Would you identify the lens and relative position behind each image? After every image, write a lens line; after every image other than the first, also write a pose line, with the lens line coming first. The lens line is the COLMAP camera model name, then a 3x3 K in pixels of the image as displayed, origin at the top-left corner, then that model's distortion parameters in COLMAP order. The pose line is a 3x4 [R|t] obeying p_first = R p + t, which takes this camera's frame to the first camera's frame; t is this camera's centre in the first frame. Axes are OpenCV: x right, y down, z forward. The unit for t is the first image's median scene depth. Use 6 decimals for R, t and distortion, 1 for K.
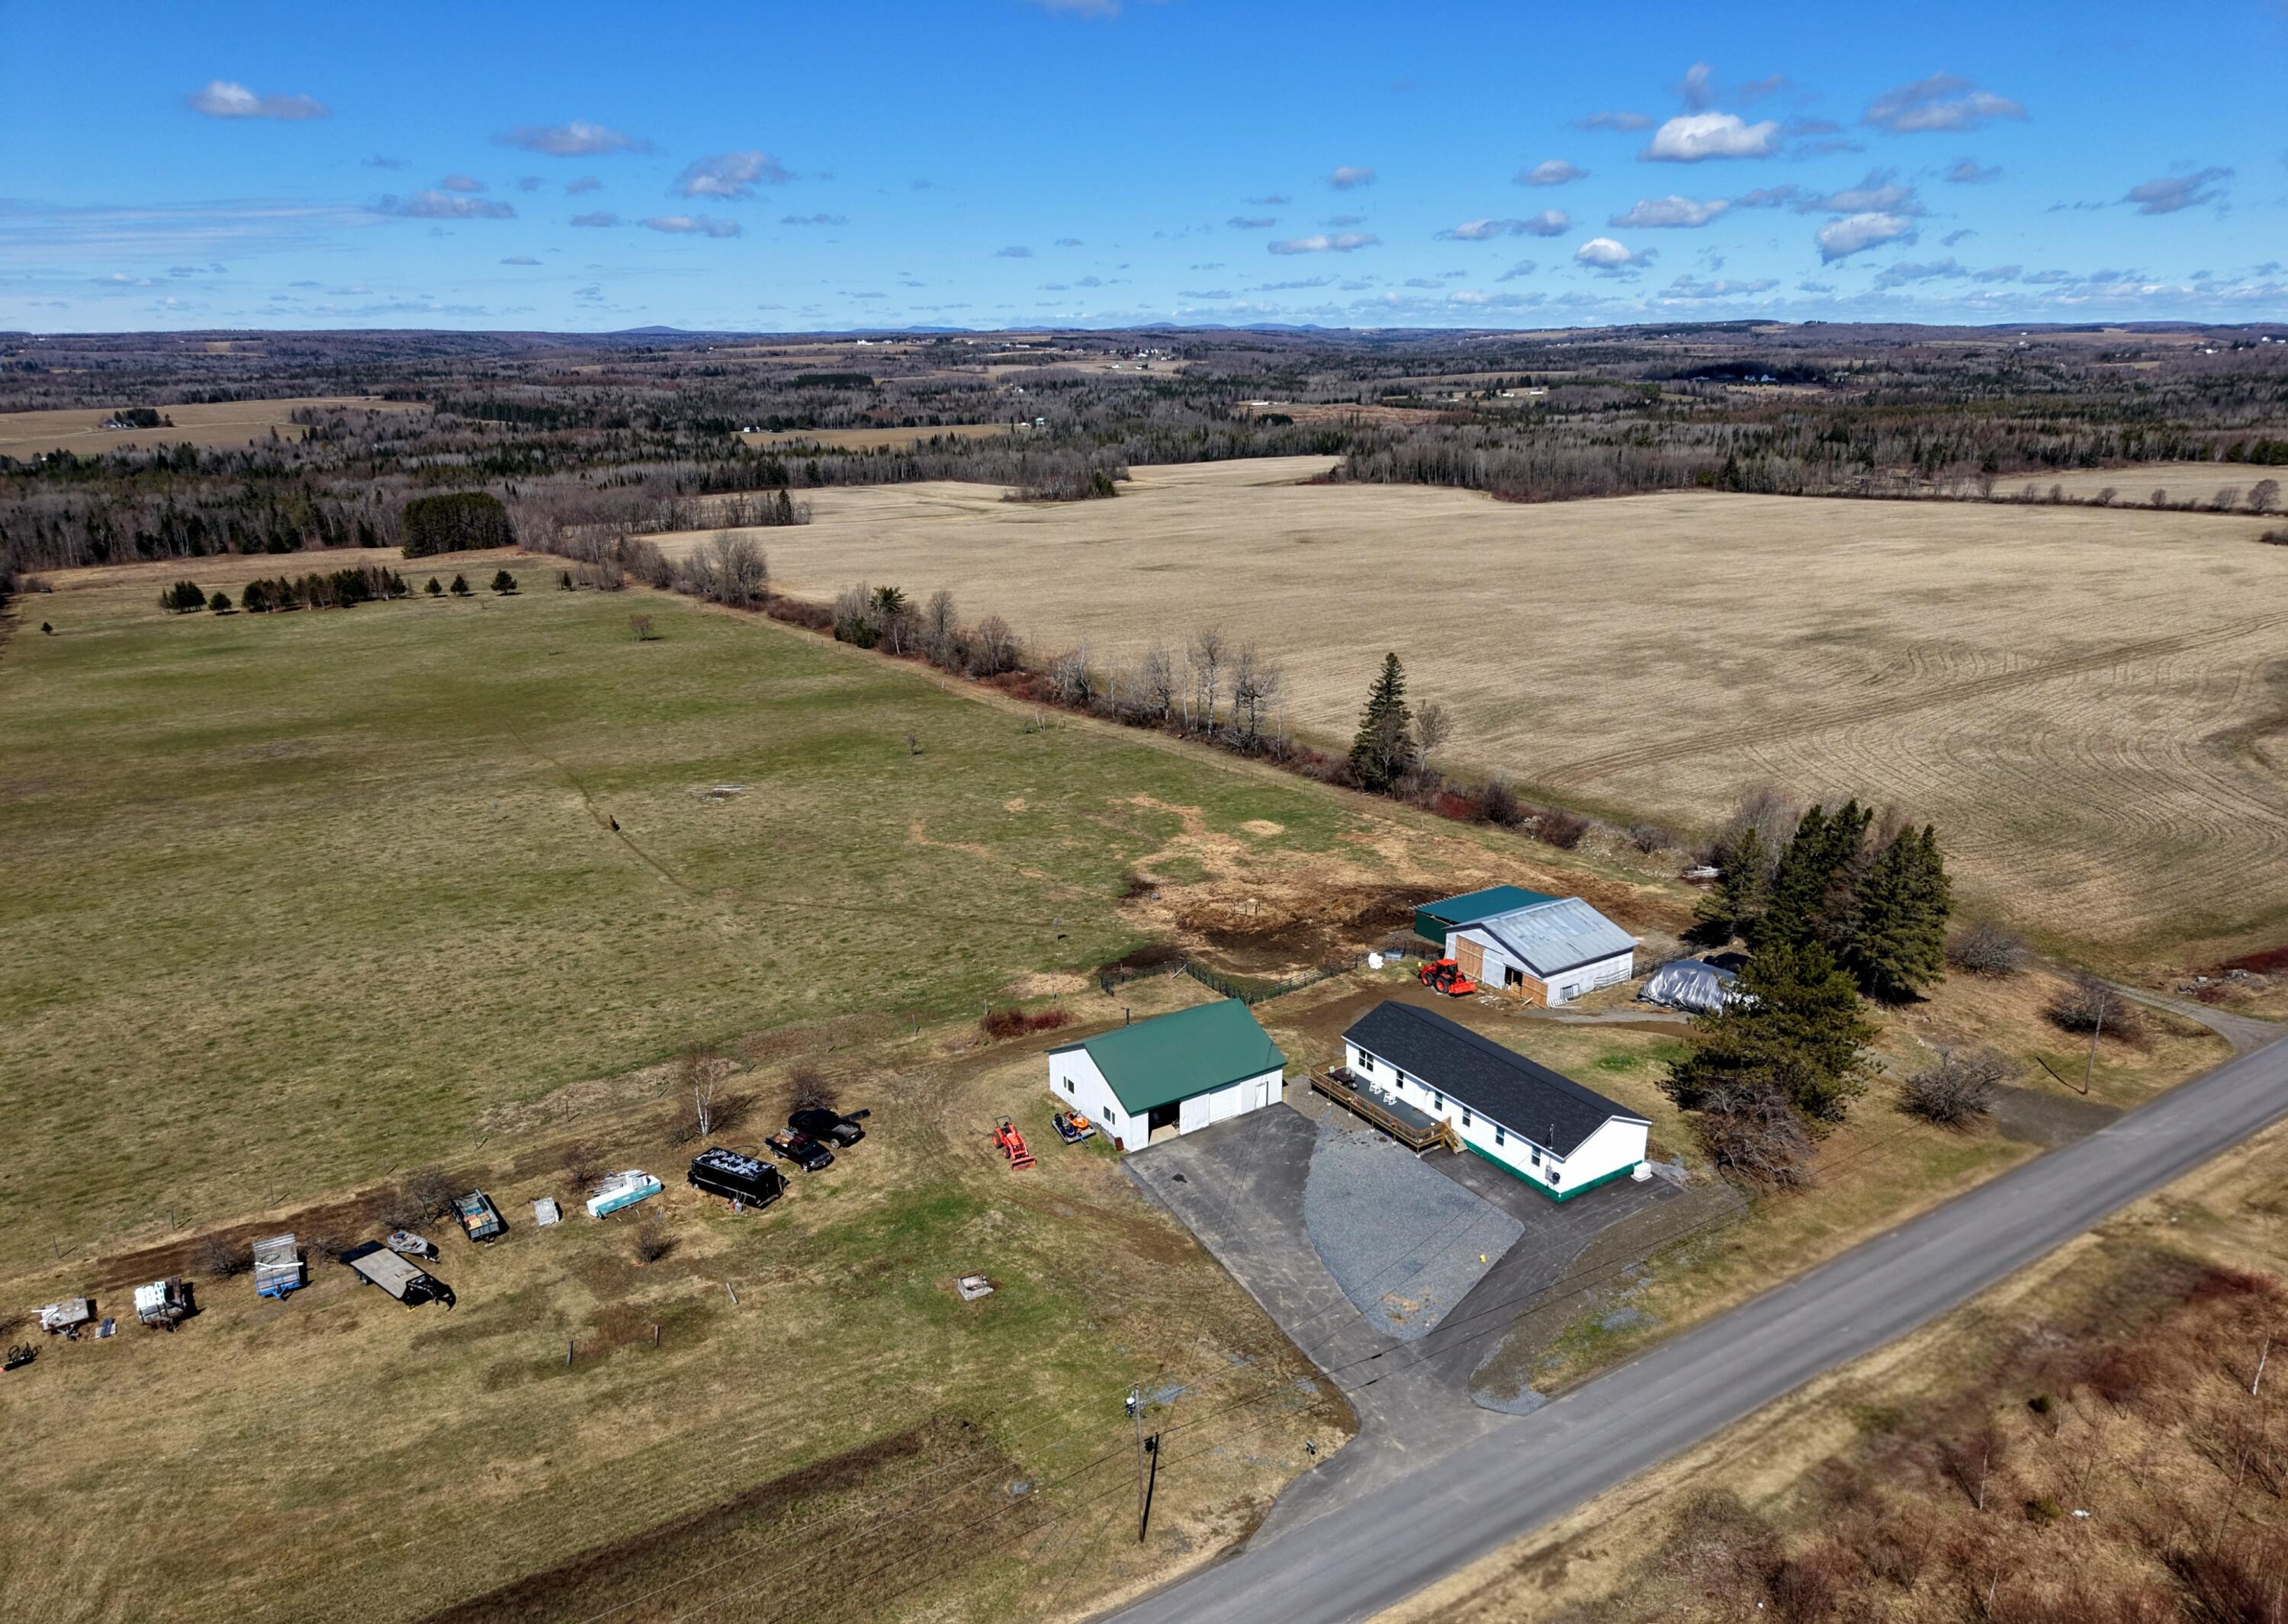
lens RADIAL K [[1534.6, 0, 1147.5], [0, 1534.6, 856.8], [0, 0, 1]] dist [0.024036, -0.029858]
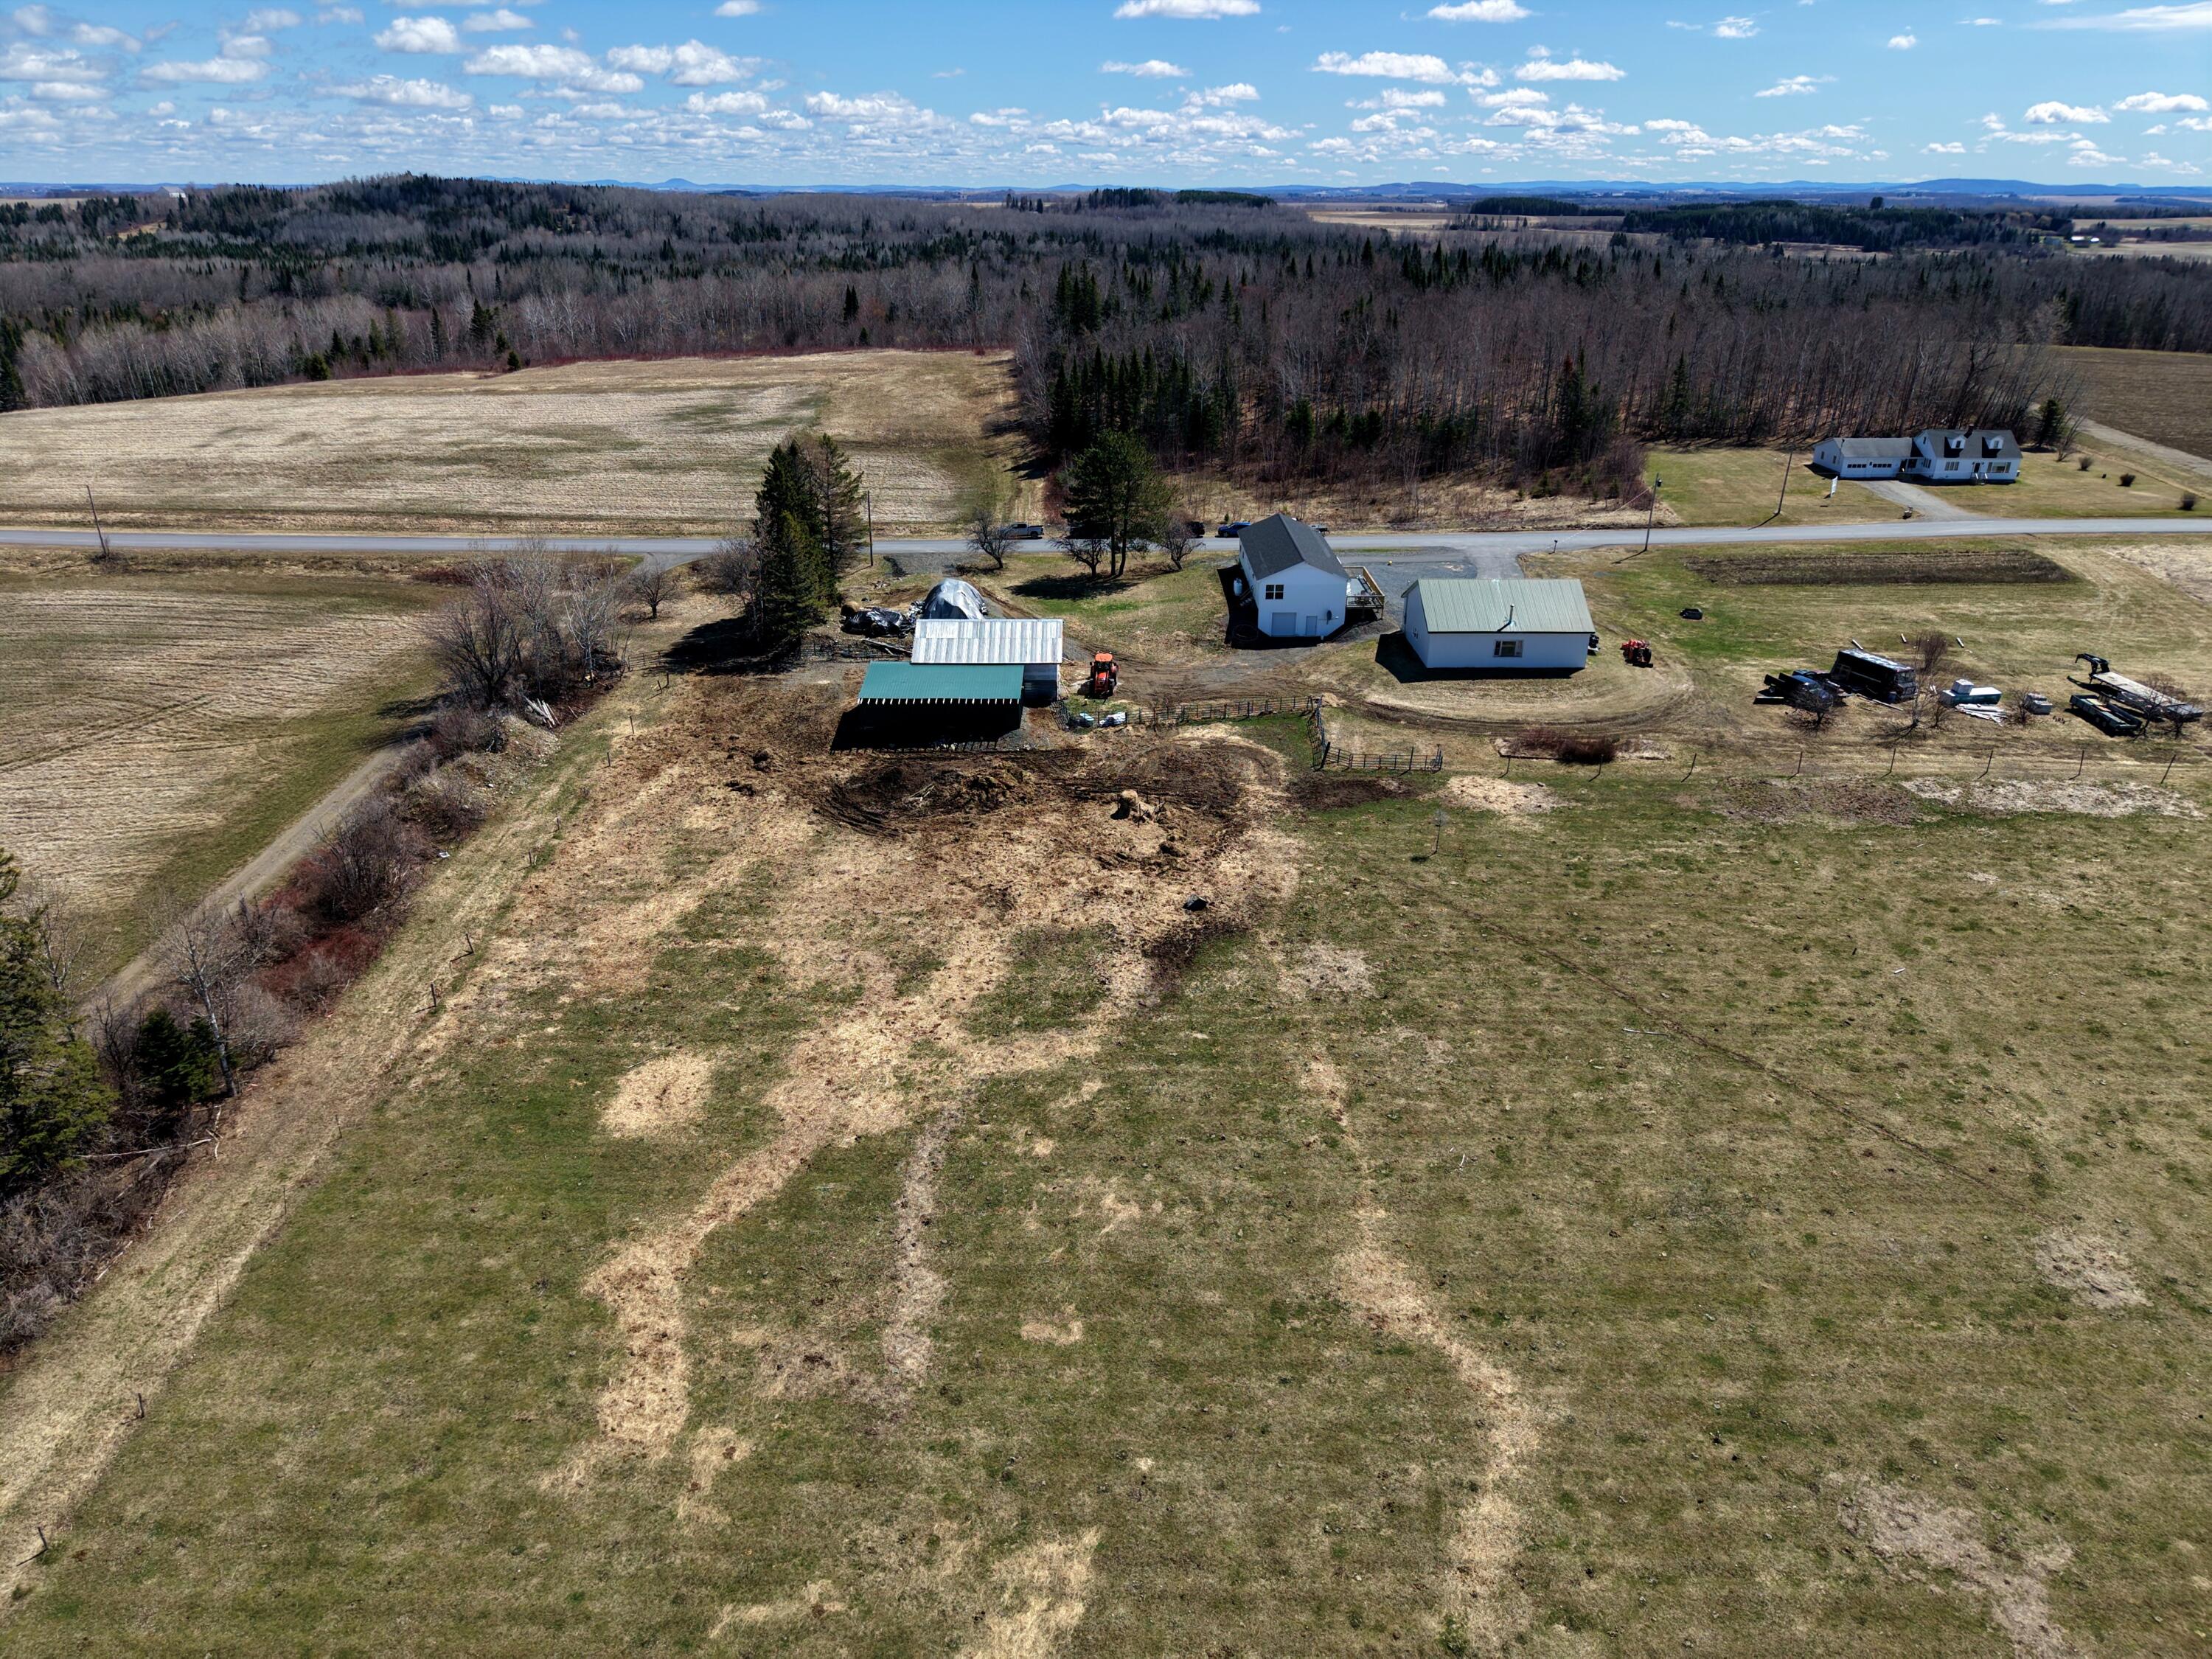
lens RADIAL K [[1477.3, 0, 1106.0], [0, 1477.3, 829.5], [0, 0, 1]] dist [0.030186, -0.037480]
pose [[-0.838179, -0.215760, 0.500903, -0.029285], [0.175124, 0.763317, 0.621835, -0.042676], [-0.516515, 0.608929, -0.602011, 0.164346]]
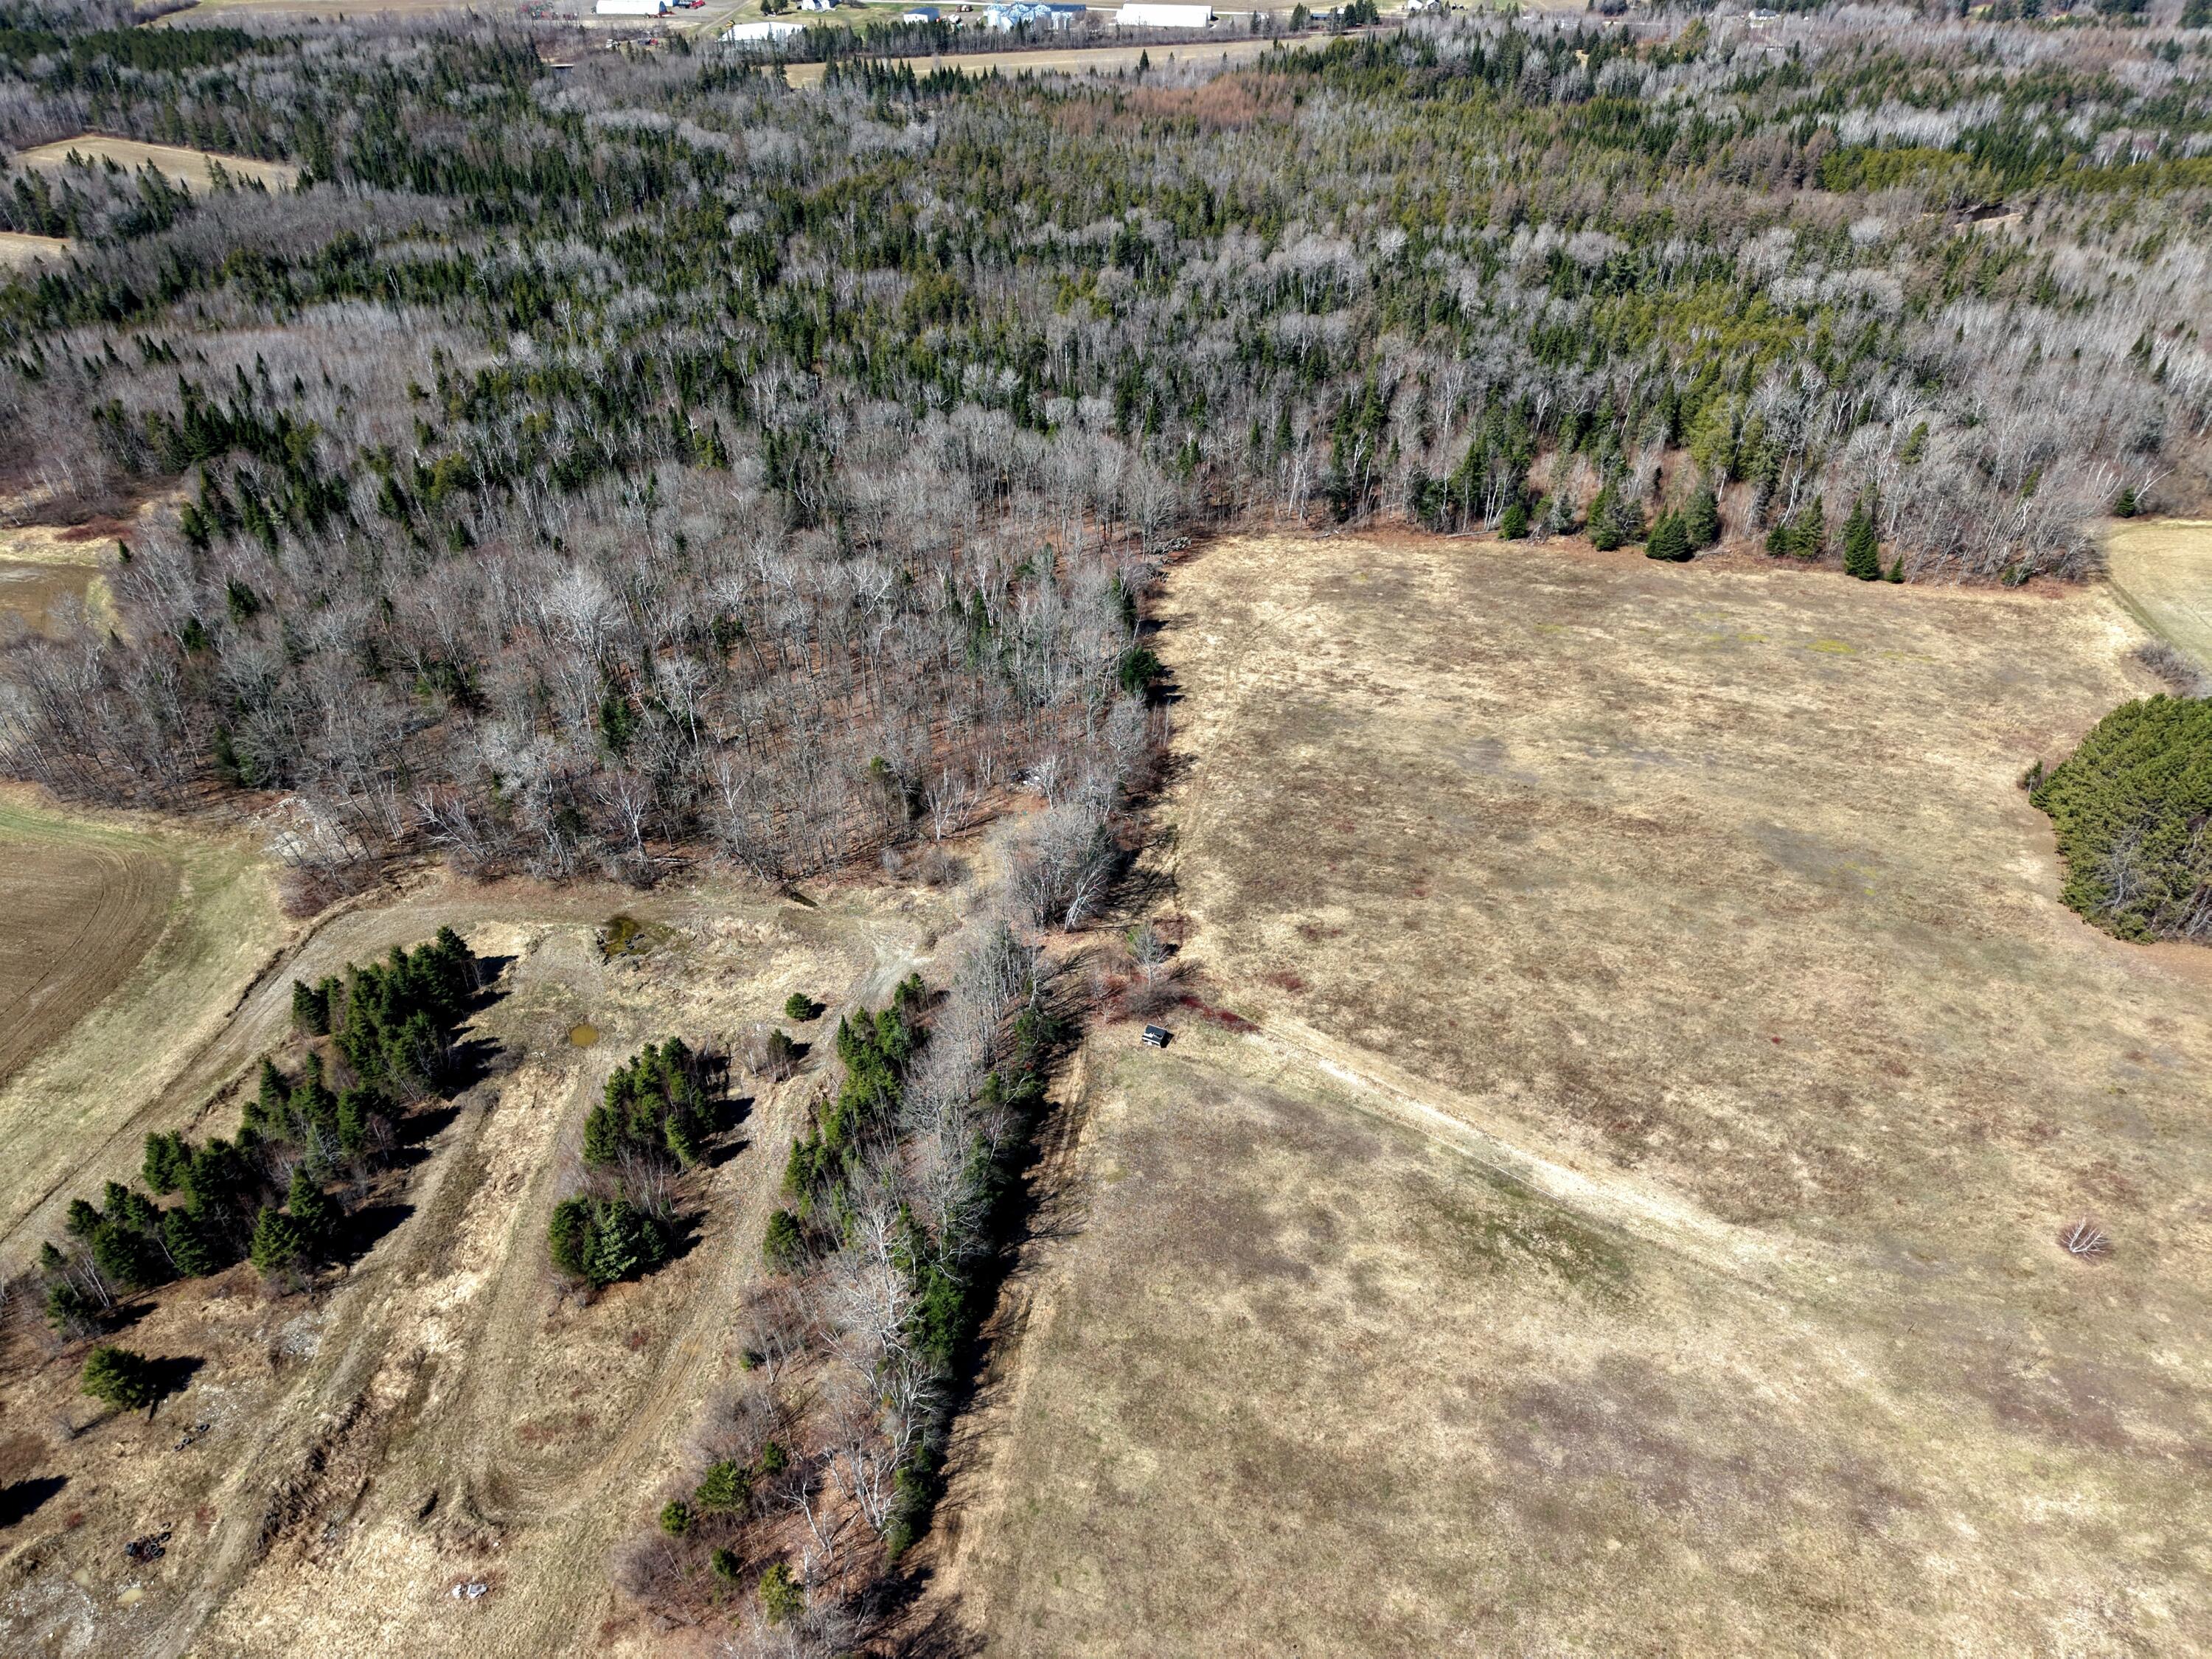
lens RADIAL K [[1445.5, 0, 1104.8], [0, 1445.5, 874.4], [0, 0, 1]] dist [0.019412, -0.017461]
pose [[0.730483, 0.425781, -0.533952, -0.216221], [-0.223946, 0.887966, 0.401703, -0.129712], [0.645169, -0.173861, 0.743996, 0.289165]]
